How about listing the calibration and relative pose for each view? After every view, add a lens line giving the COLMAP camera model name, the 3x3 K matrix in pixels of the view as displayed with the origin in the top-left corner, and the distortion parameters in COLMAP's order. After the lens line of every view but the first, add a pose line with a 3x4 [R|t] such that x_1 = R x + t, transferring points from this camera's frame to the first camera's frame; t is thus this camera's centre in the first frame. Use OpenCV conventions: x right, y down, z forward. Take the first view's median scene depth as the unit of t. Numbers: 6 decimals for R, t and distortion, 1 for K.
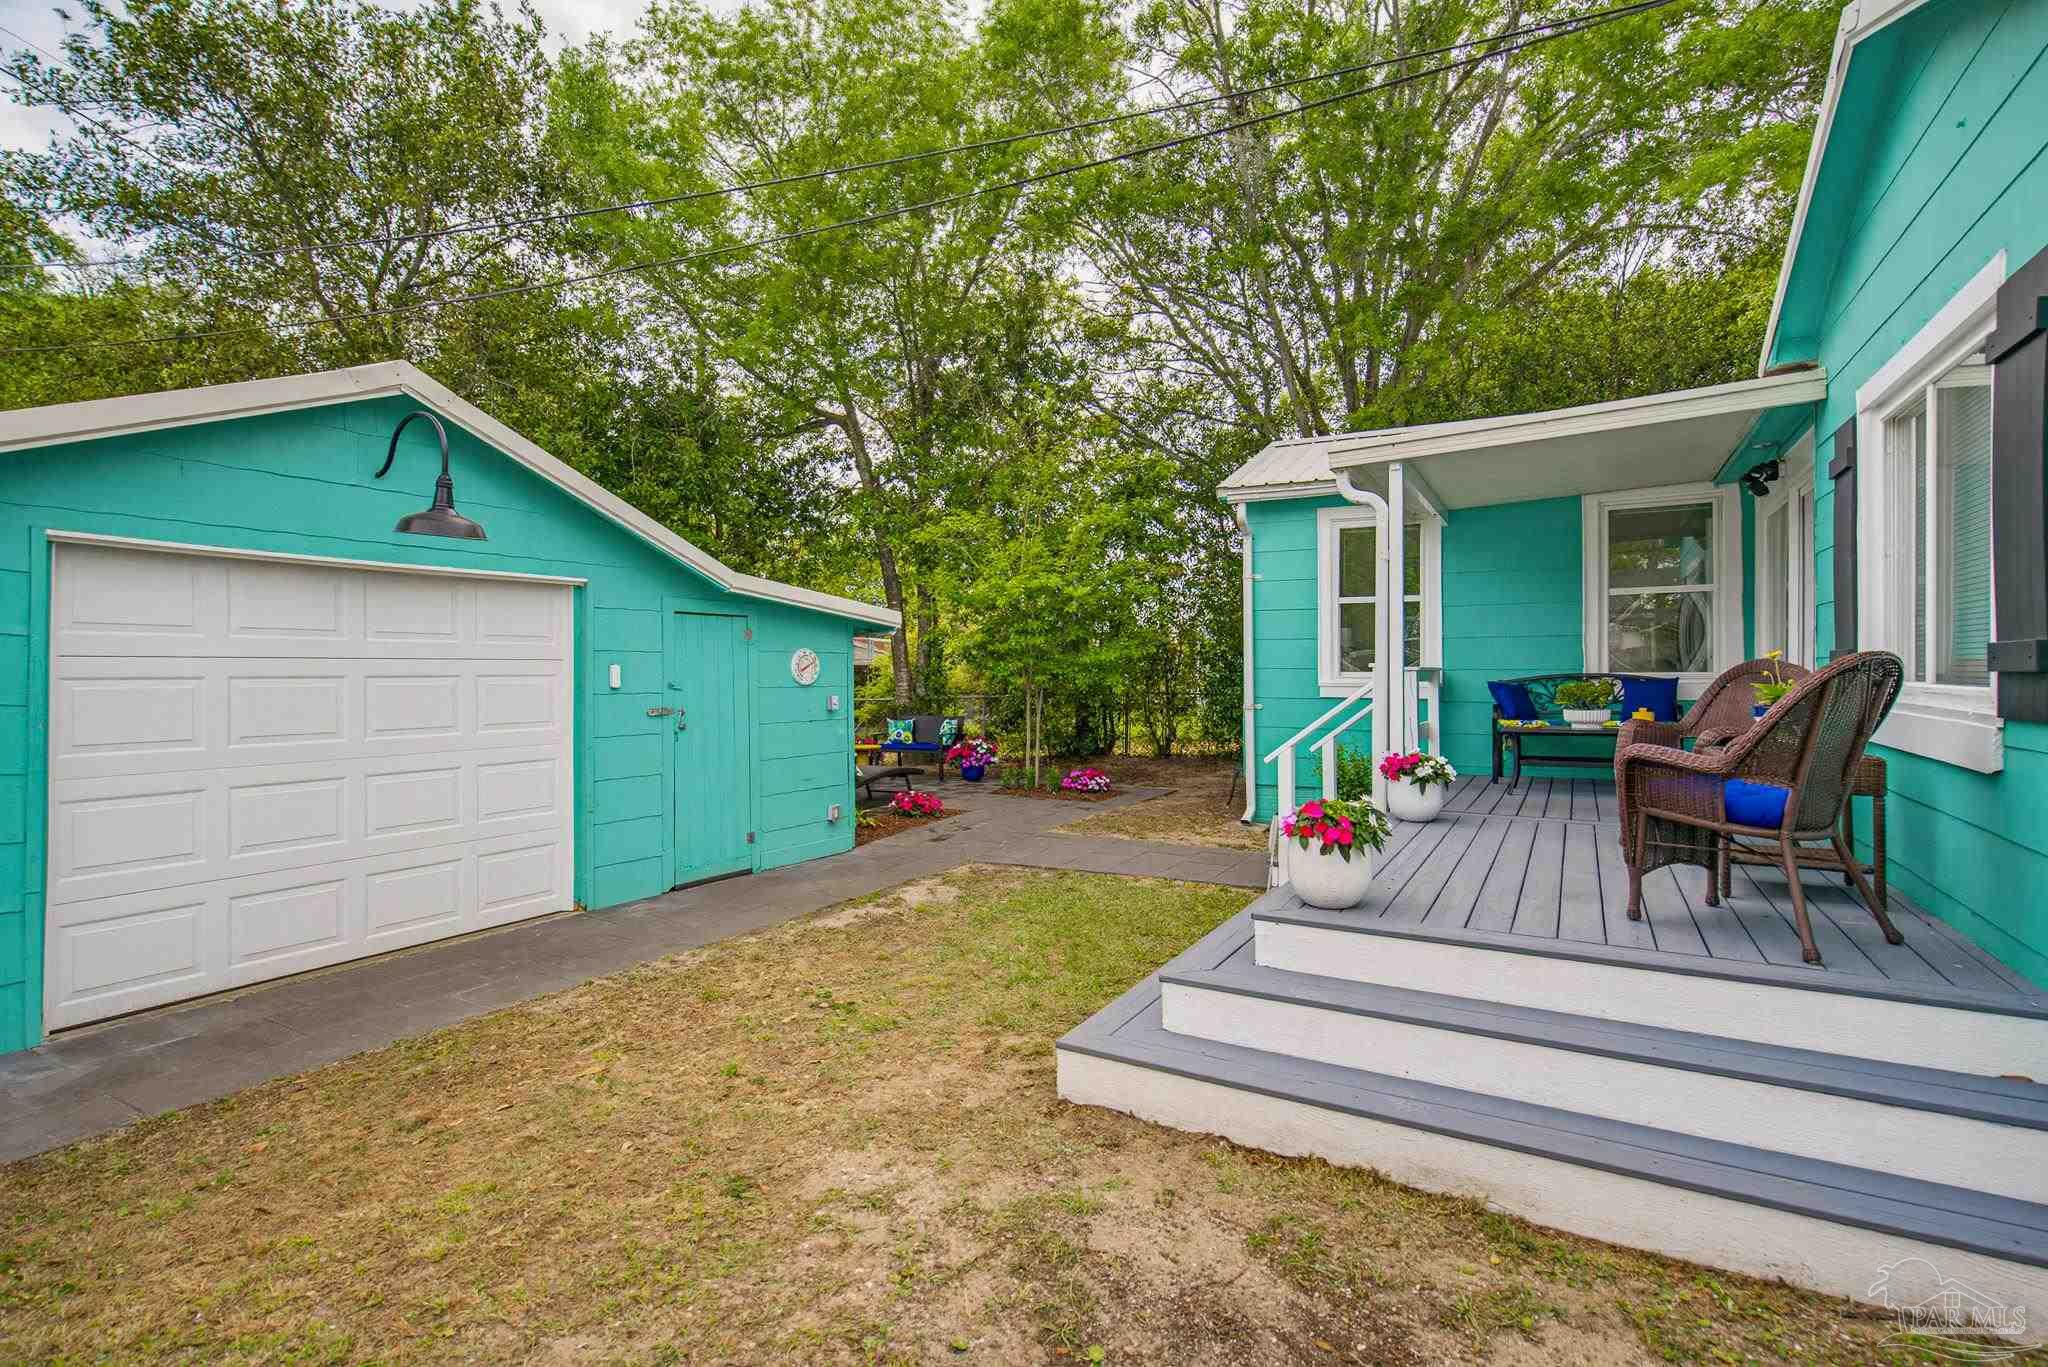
lens RADIAL K [[947.3, 0, 1024.0], [0, 947.3, 683.5], [0, 0, 1]] dist [0.000674, -0.000063]
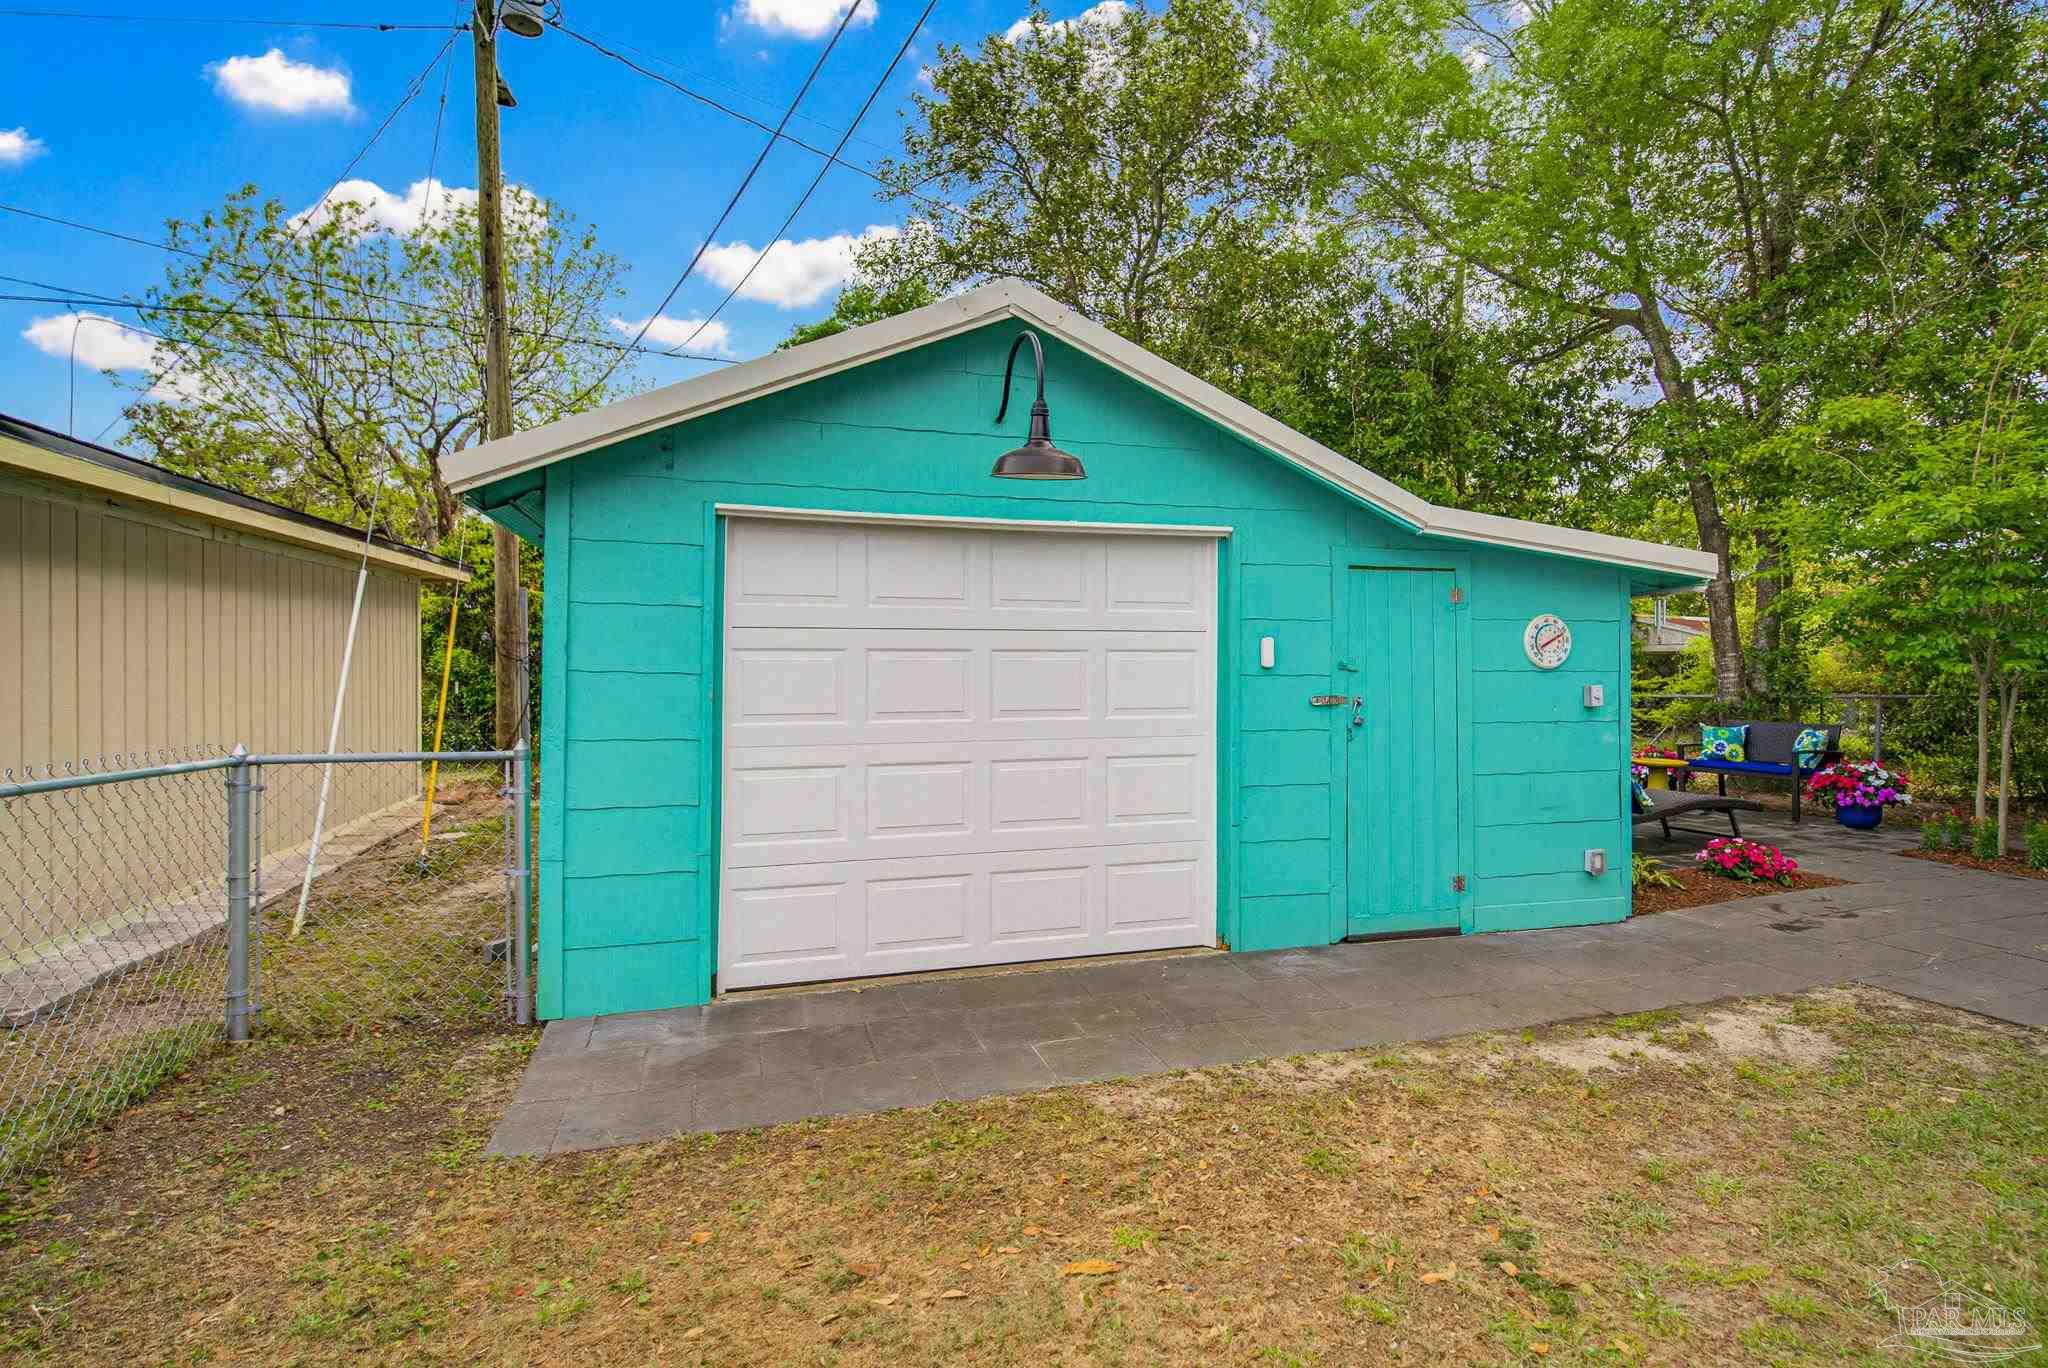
lens RADIAL K [[1033.9, 0, 1025.6], [0, 1033.9, 668.2], [0, 0, 1]] dist [0.003012, -0.001564]
pose [[0.746370, 0.008187, -0.665481, -0.016344], [-0.011976, 0.999928, -0.001130, 0.006591], [0.665423, 0.008813, 0.746414, 0.192132]]
